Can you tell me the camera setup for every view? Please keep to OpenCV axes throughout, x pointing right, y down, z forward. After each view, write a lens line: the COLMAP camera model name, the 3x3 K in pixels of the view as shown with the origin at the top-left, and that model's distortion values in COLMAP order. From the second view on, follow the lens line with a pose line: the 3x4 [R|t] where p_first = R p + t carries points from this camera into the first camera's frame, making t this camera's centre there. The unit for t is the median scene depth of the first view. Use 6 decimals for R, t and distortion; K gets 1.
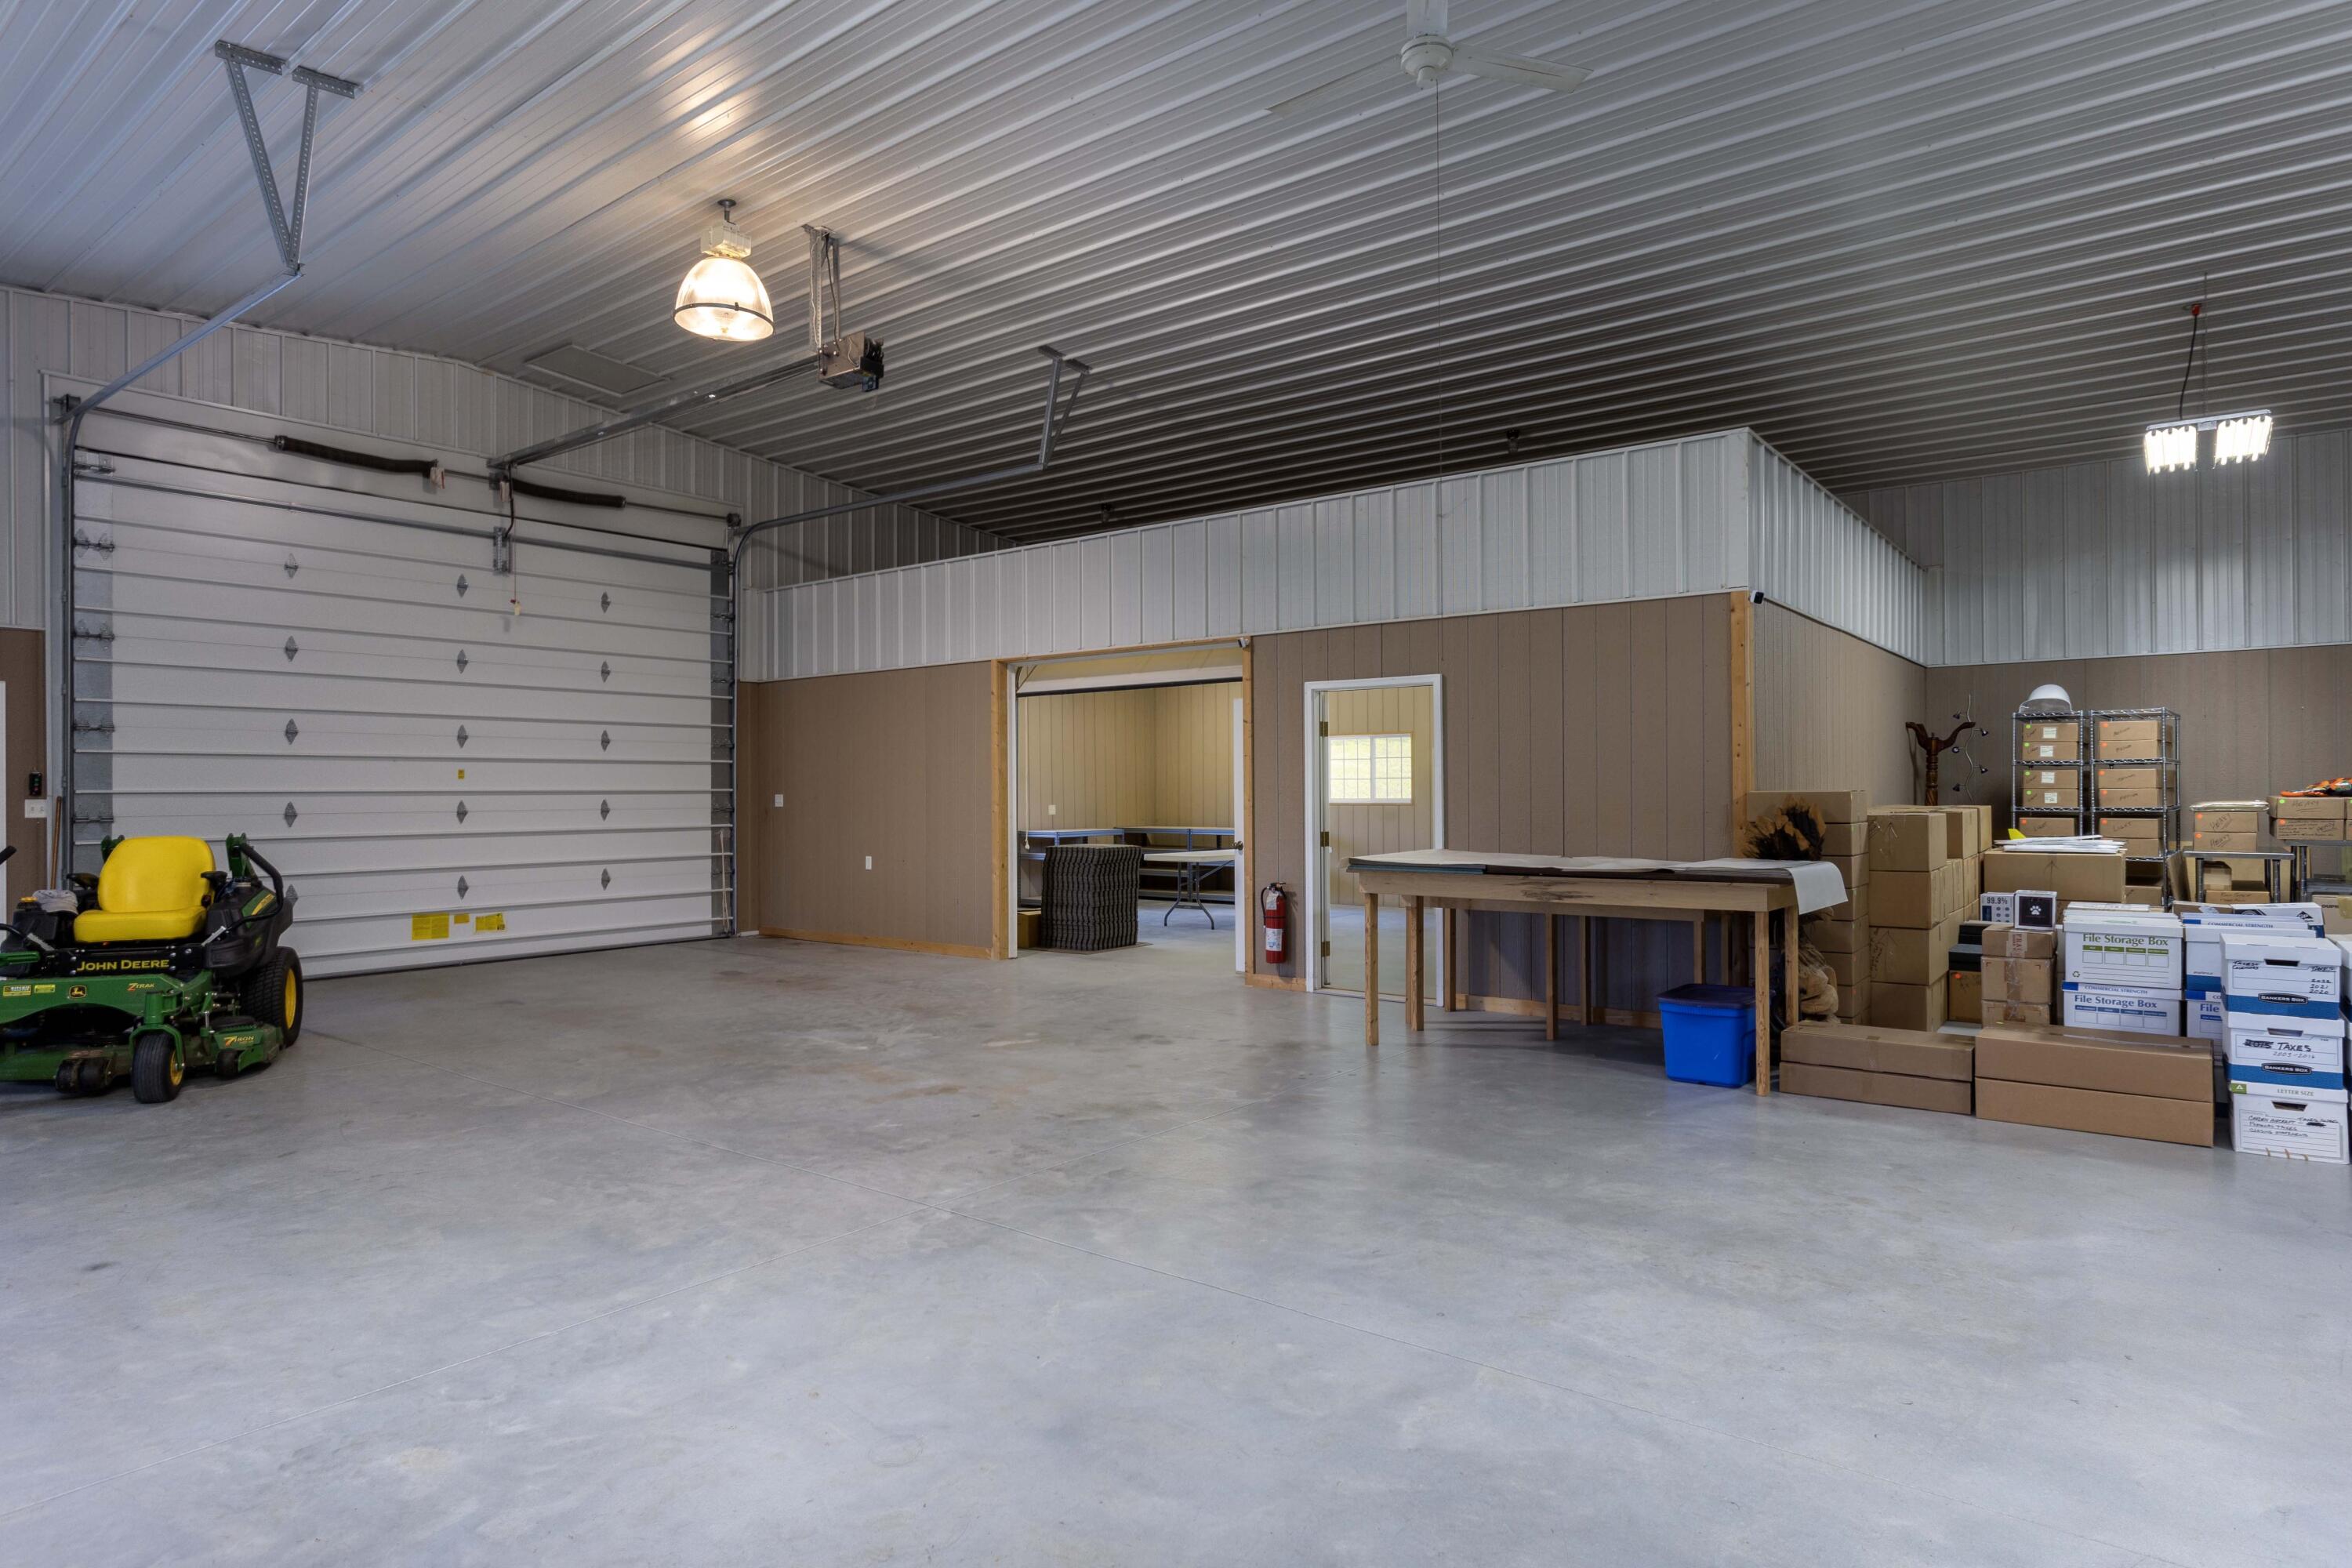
lens RADIAL K [[1305.5, 0, 1181.8], [0, 1305.5, 783.4], [0, 0, 1]] dist [-0.008136, 0.000707]
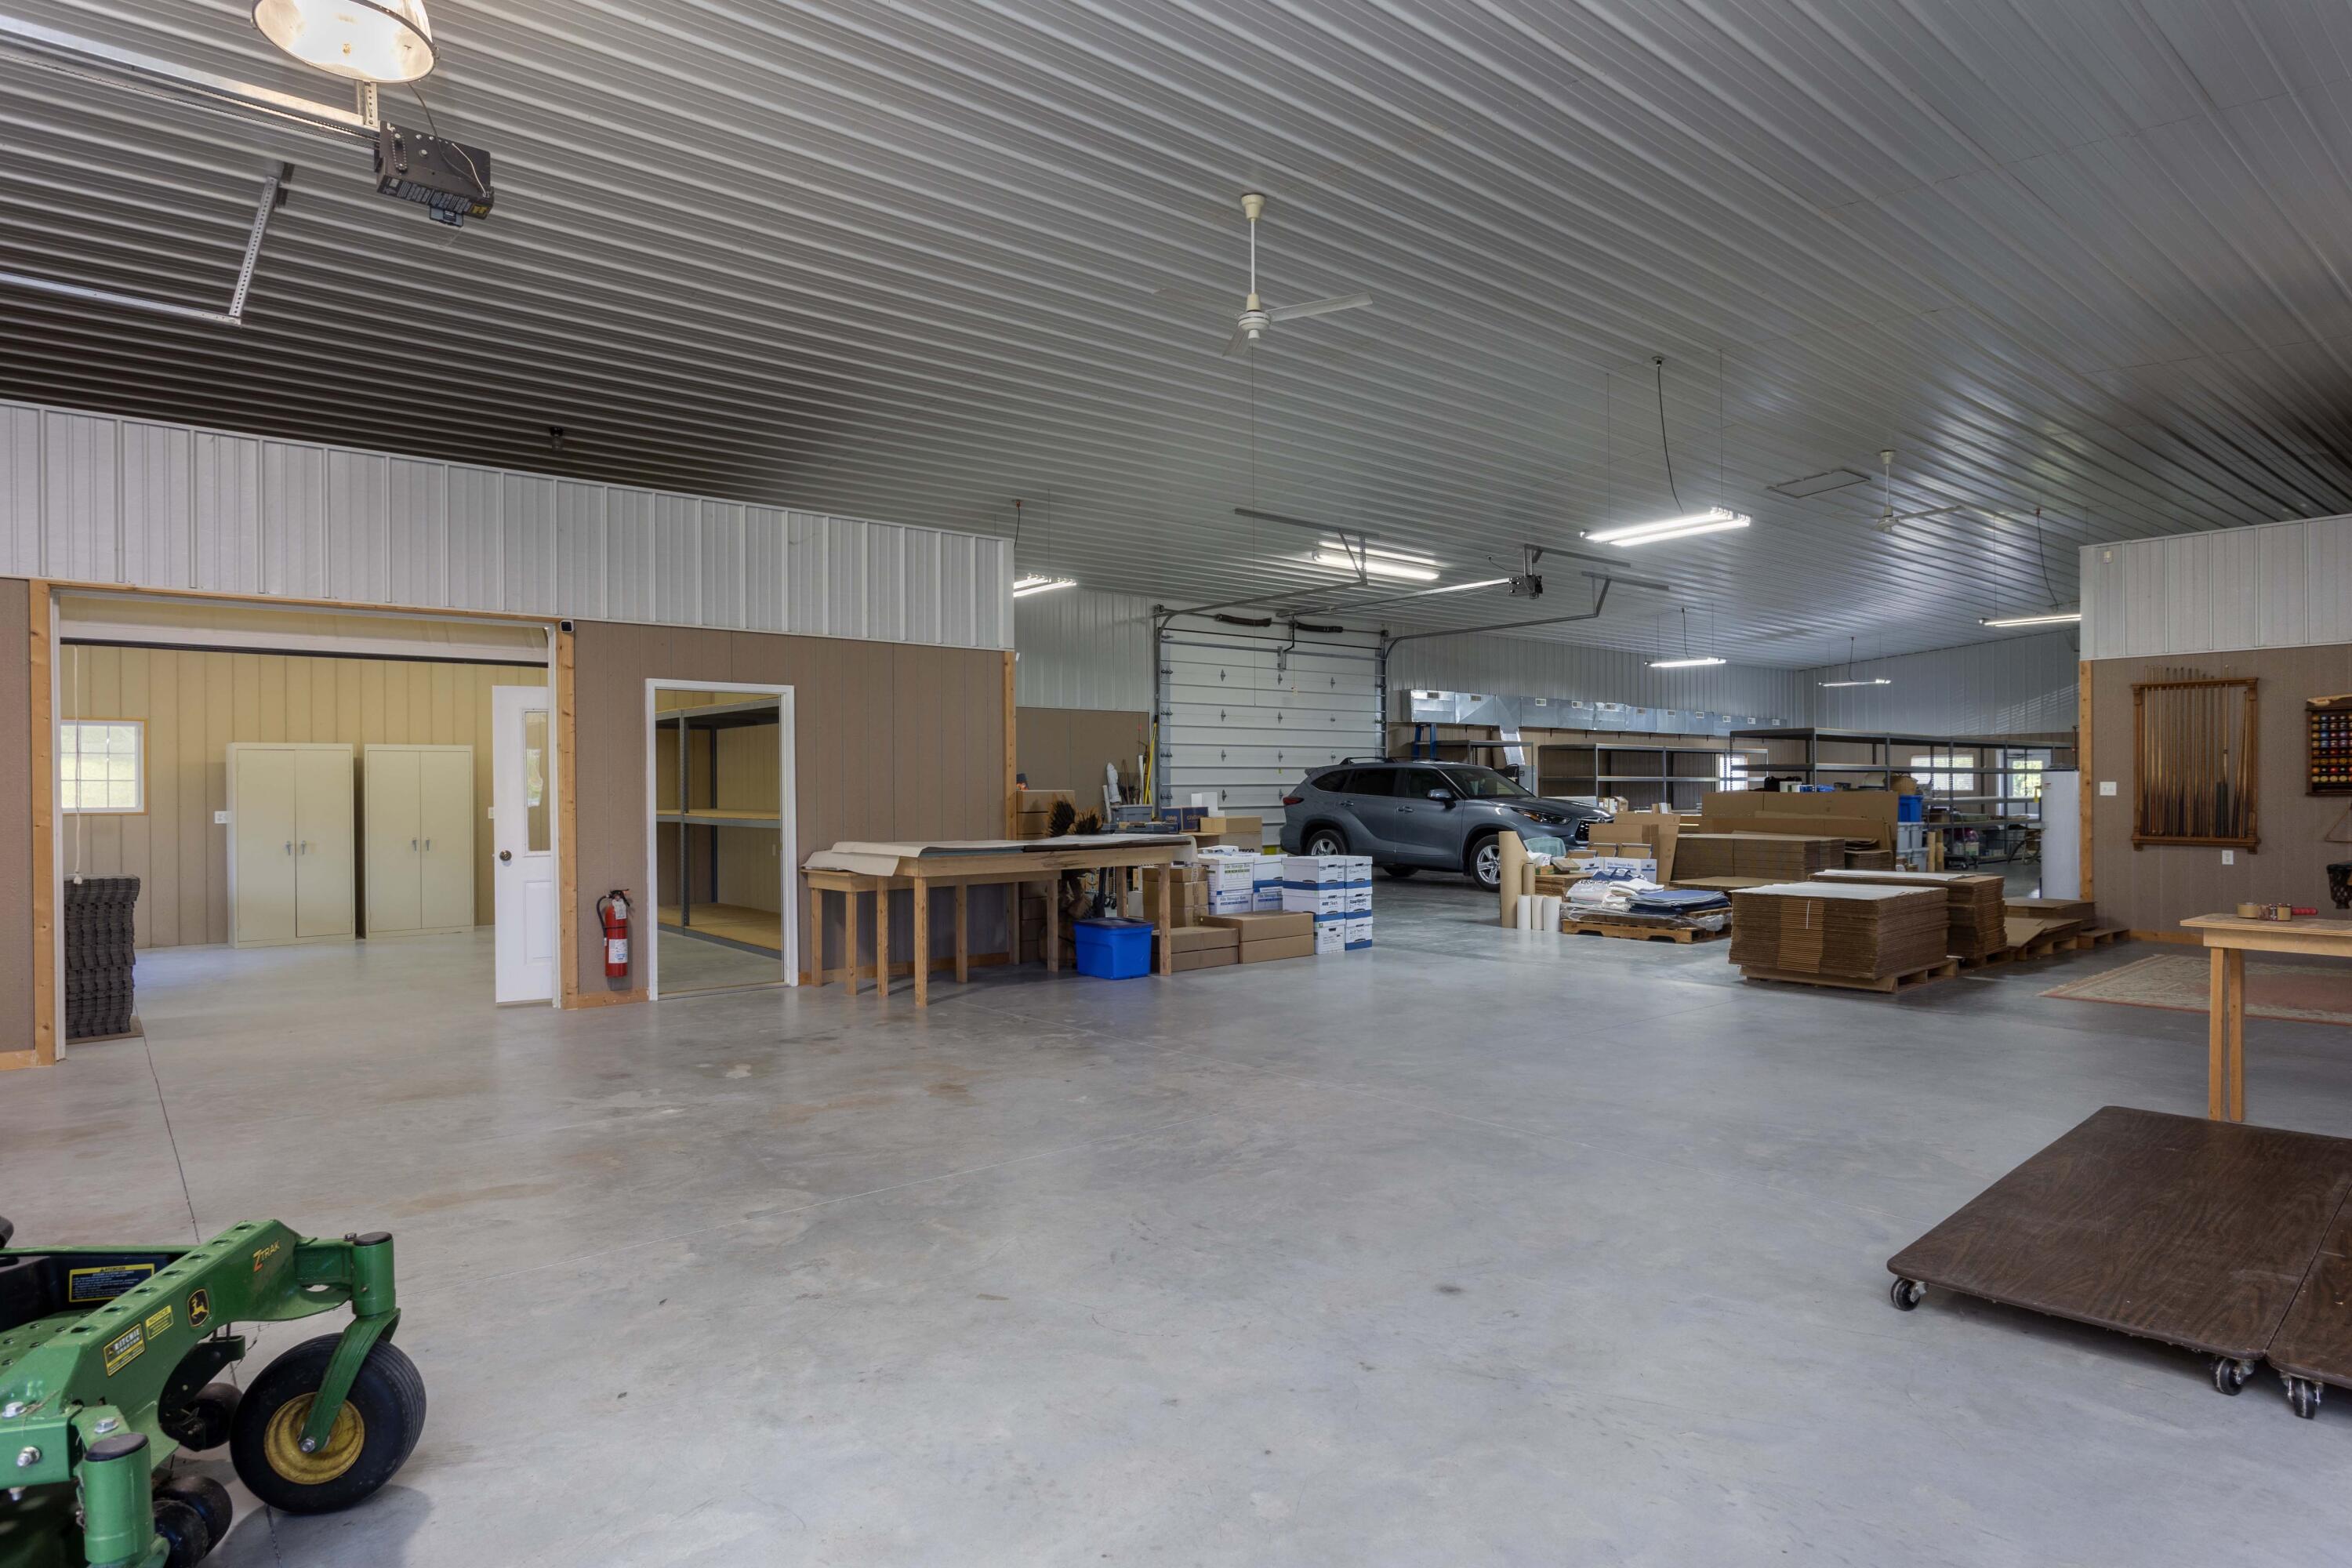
lens RADIAL K [[1305.5, 0, 1179.2], [0, 1305.5, 778.1], [0, 0, 1]] dist [-0.008136, 0.000707]
pose [[0.211011, 0.010806, 0.977424, -1.374983], [0.000279, 0.999938, -0.011115, 0.010887], [-0.977484, 0.002618, 0.210994, 0.758575]]
